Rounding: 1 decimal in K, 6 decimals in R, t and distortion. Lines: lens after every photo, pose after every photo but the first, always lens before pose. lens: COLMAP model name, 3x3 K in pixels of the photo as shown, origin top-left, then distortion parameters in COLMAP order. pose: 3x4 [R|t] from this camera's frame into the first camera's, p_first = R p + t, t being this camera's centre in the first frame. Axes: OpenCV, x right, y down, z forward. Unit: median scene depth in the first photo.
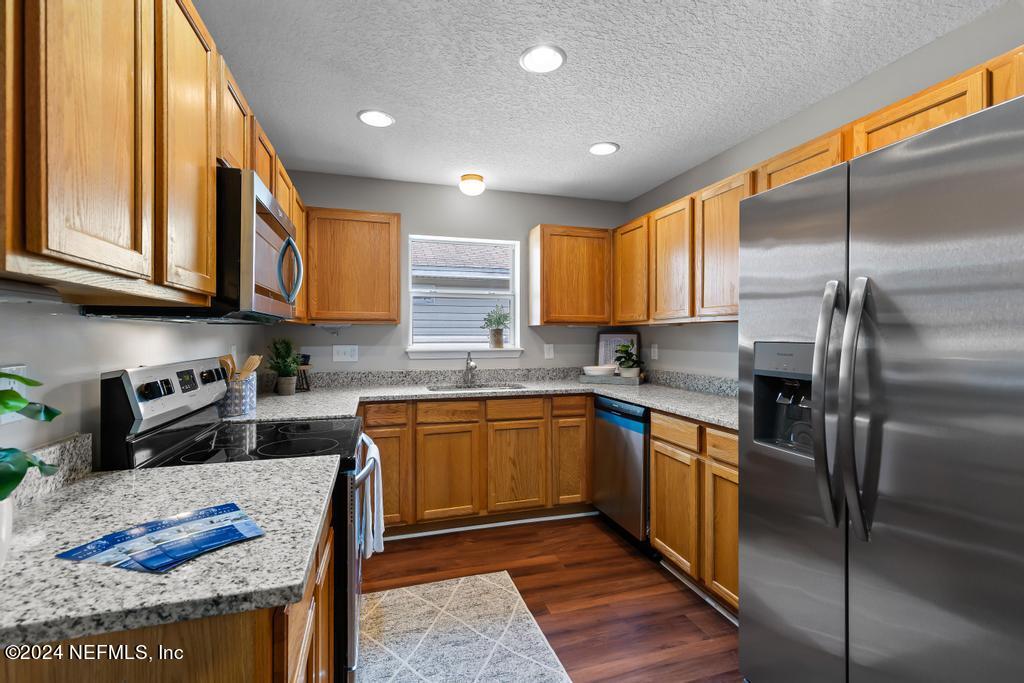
lens RADIAL K [[464.9, 0, 507.1], [0, 464.9, 338.3], [0, 0, 1]] dist [0.002712, -0.000093]
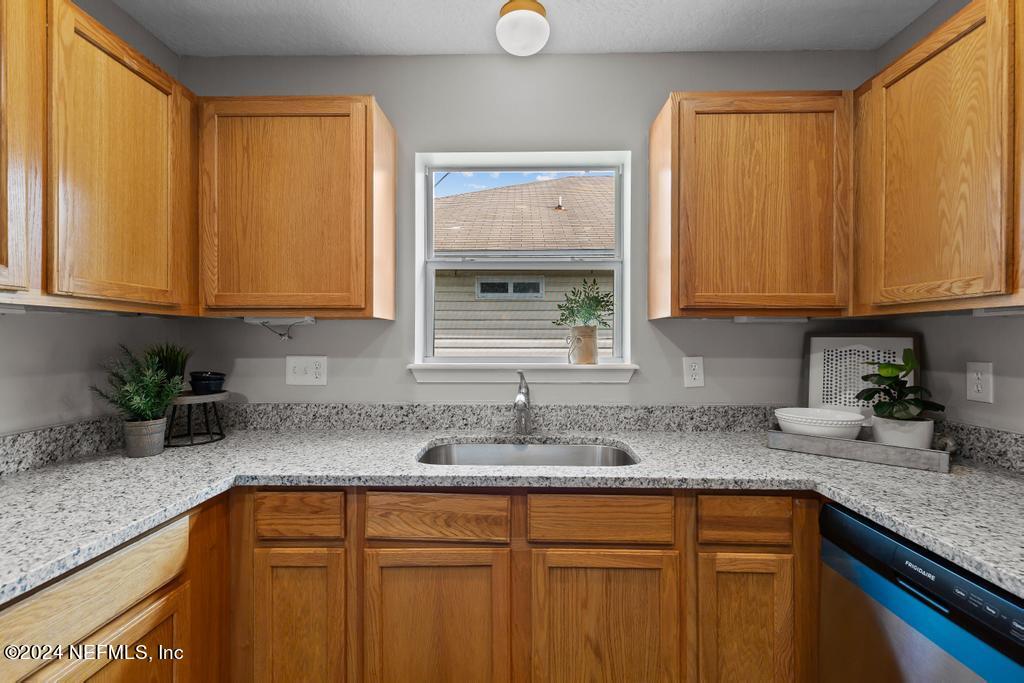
lens RADIAL K [[458.3, 0, 512.0], [0, 458.3, 338.7], [0, 0, 1]] dist [0.000234, 0.000129]
pose [[0.954769, 0.002118, -0.297339, 0.063433], [-0.003385, 0.999987, -0.003747, -0.005297], [0.297328, 0.004584, 0.954764, 0.598232]]
